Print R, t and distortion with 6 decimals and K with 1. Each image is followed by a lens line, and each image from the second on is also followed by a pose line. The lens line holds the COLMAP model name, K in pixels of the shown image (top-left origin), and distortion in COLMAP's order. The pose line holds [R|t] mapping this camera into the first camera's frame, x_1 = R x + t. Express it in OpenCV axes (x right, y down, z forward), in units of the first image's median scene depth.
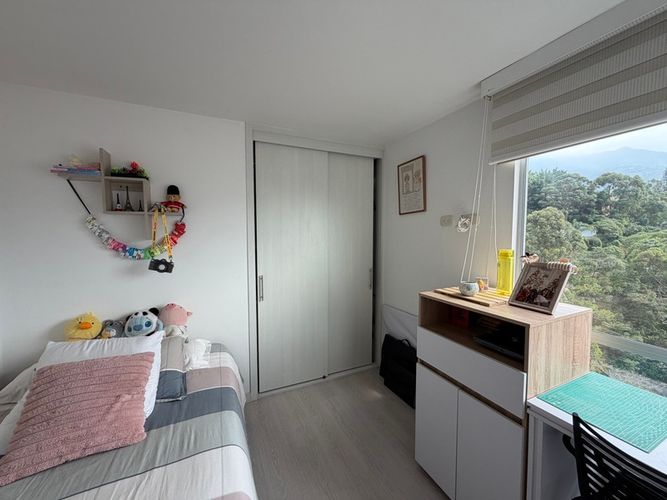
lens RADIAL K [[264.2, 0, 334.0], [0, 264.2, 249.8], [0, 0, 1]] dist [-0.001142, -0.001005]
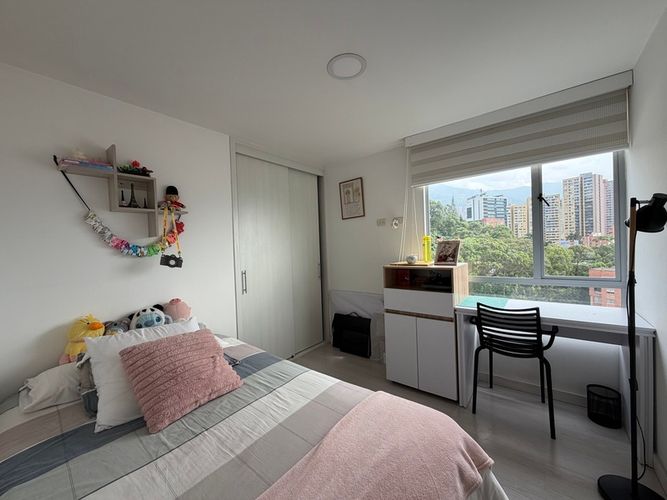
lens RADIAL K [[264.2, 0, 334.2], [0, 264.2, 248.8], [0, 0, 1]] dist [-0.001142, -0.001005]
pose [[0.894539, -0.036717, 0.445480, -0.537401], [0.061818, 0.997206, -0.041942, 0.094999], [-0.442696, 0.065057, 0.894309, -0.225167]]
